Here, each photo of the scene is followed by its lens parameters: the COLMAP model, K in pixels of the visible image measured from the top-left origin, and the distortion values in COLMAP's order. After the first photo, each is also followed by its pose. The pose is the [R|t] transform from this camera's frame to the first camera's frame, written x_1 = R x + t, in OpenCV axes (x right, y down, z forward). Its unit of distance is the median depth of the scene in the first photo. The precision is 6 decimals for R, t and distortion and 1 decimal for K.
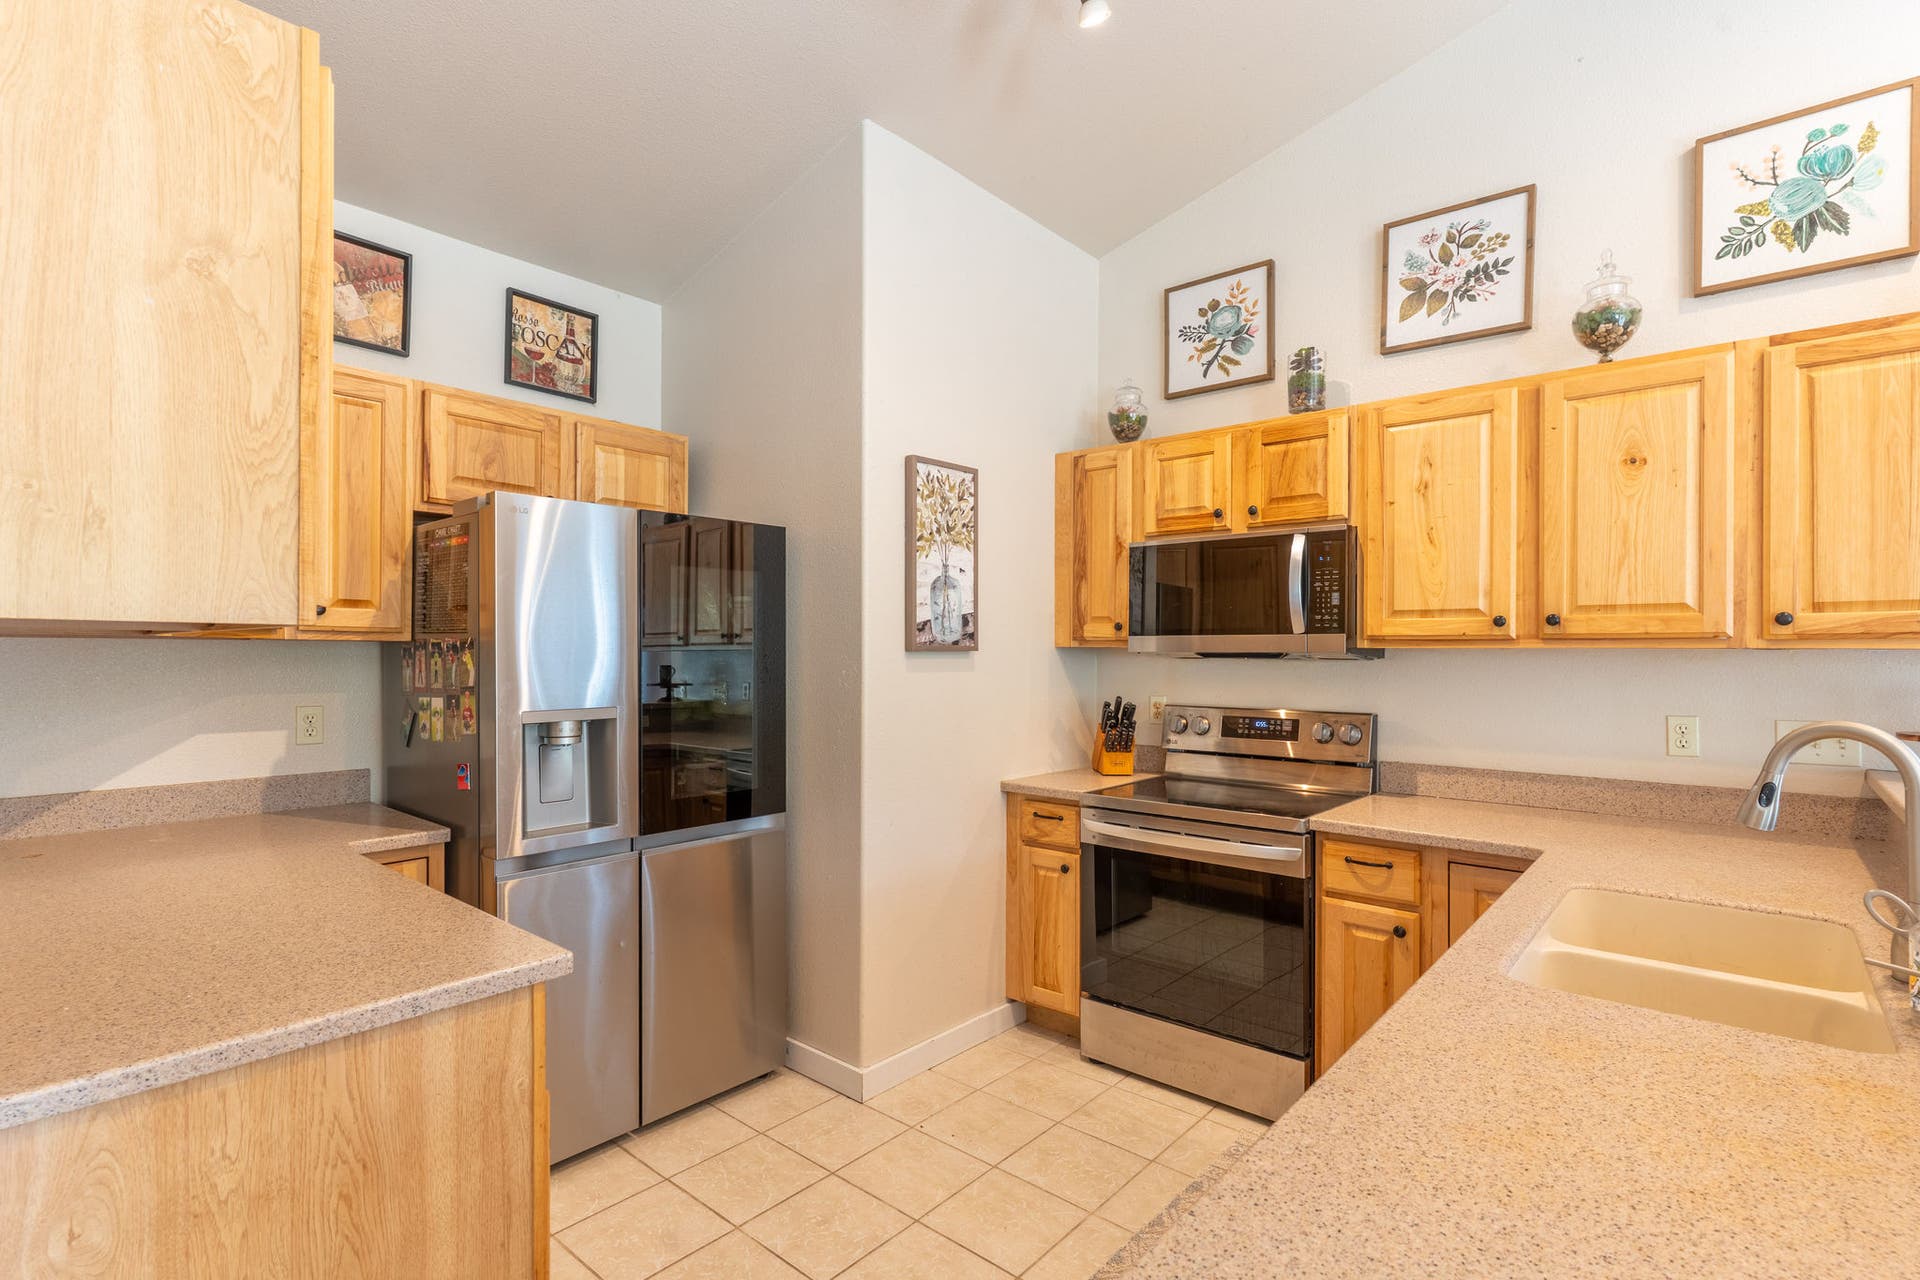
lens RADIAL K [[914.2, 0, 946.3], [0, 914.2, 649.9], [0, 0, 1]] dist [0.001520, 0.001501]
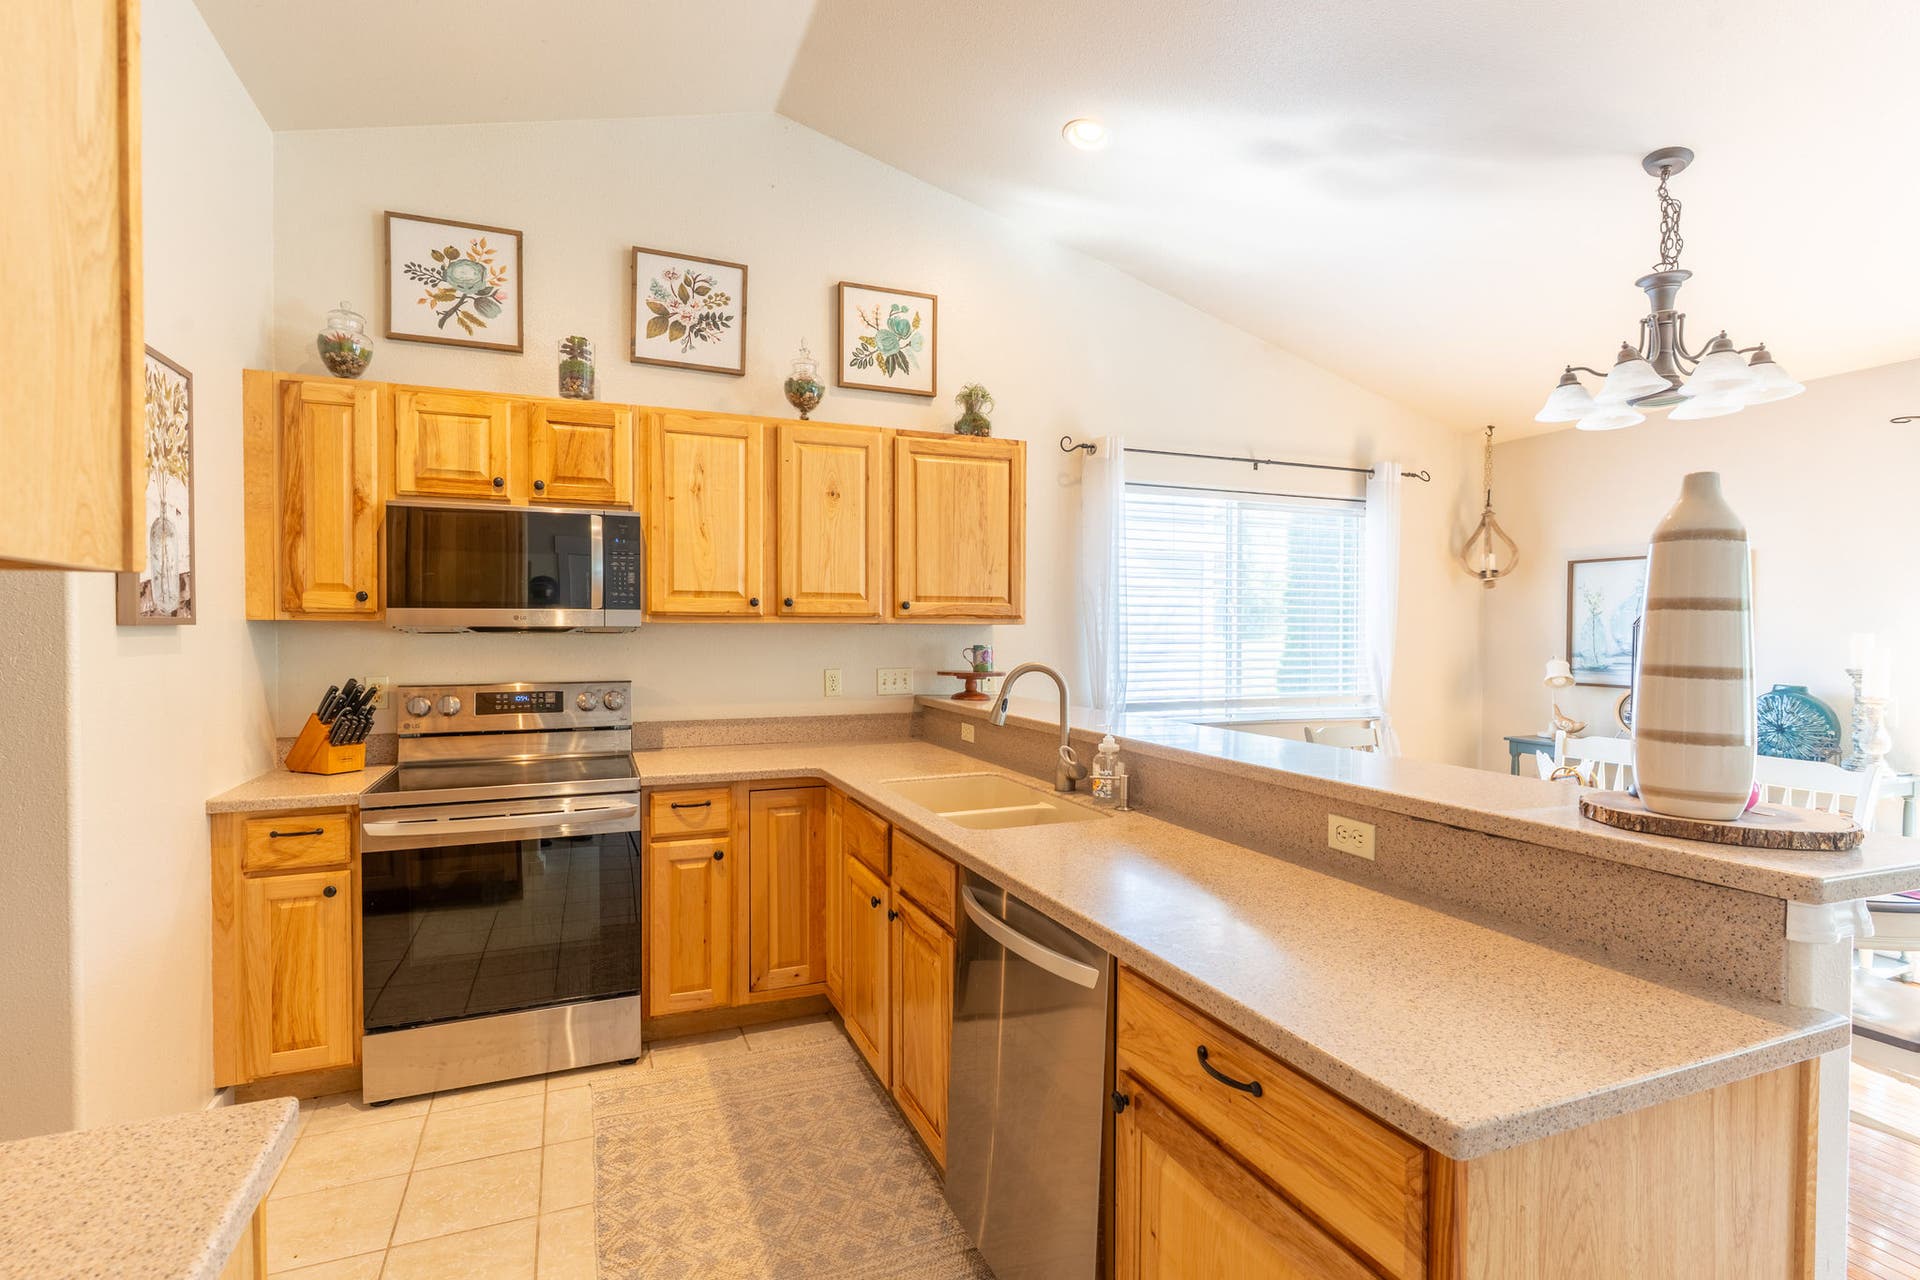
lens RADIAL K [[914.2, 0, 950.0], [0, 914.2, 640.7], [0, 0, 1]] dist [0.001520, 0.001501]
pose [[0.446386, -0.014981, 0.894715, -0.382552], [-0.001419, 0.999847, 0.017449, 0.000190], [-0.894840, -0.009058, 0.446296, 0.152870]]
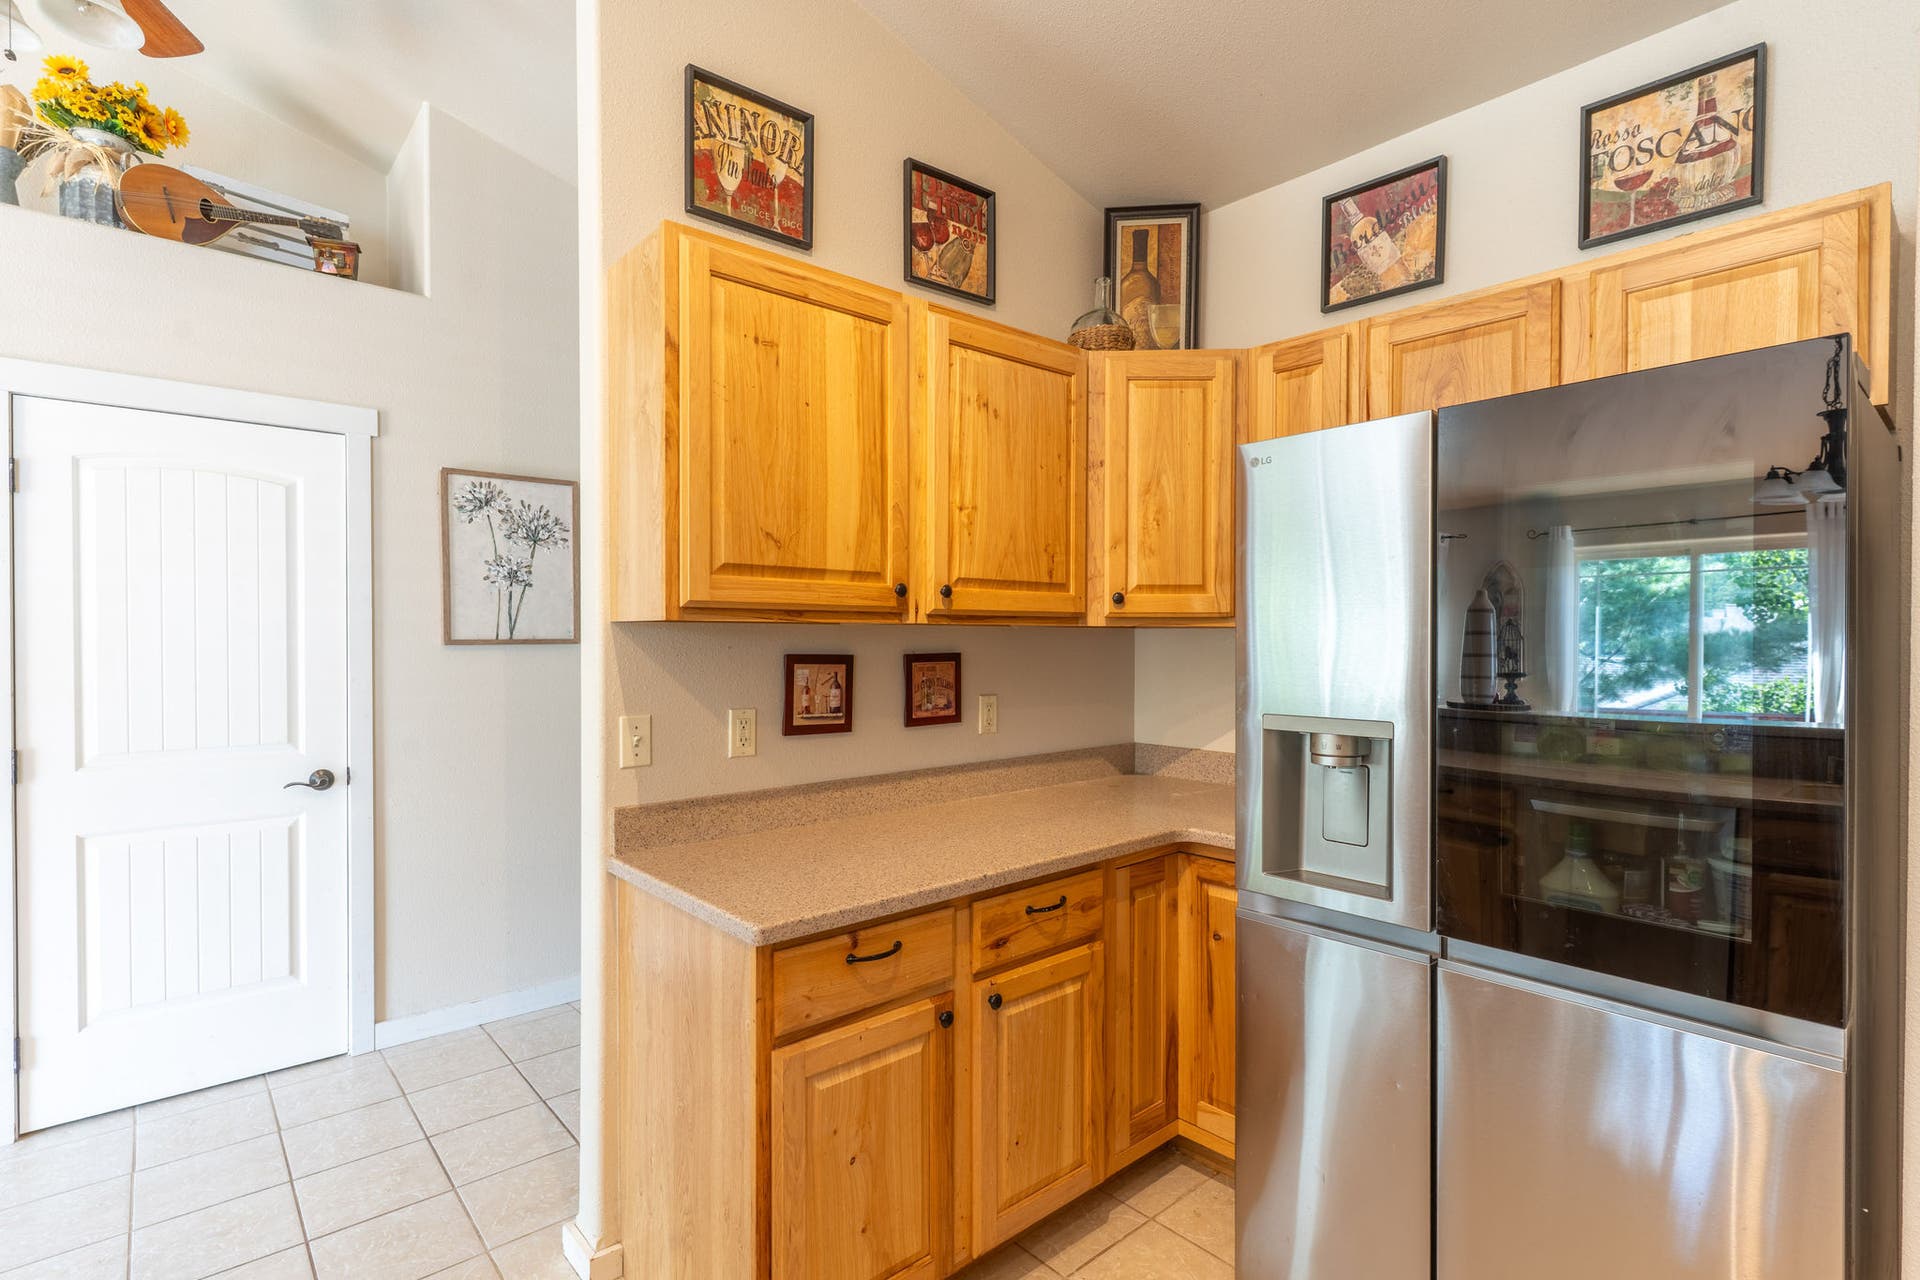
lens RADIAL K [[914.2, 0, 951.9], [0, 914.2, 640.9], [0, 0, 1]] dist [0.001520, 0.001501]
pose [[-0.138501, 0.002476, -0.990359, 0.292295], [0.003899, 0.999990, 0.001955, 0.000939], [0.990355, -0.003591, -0.138510, 0.674501]]
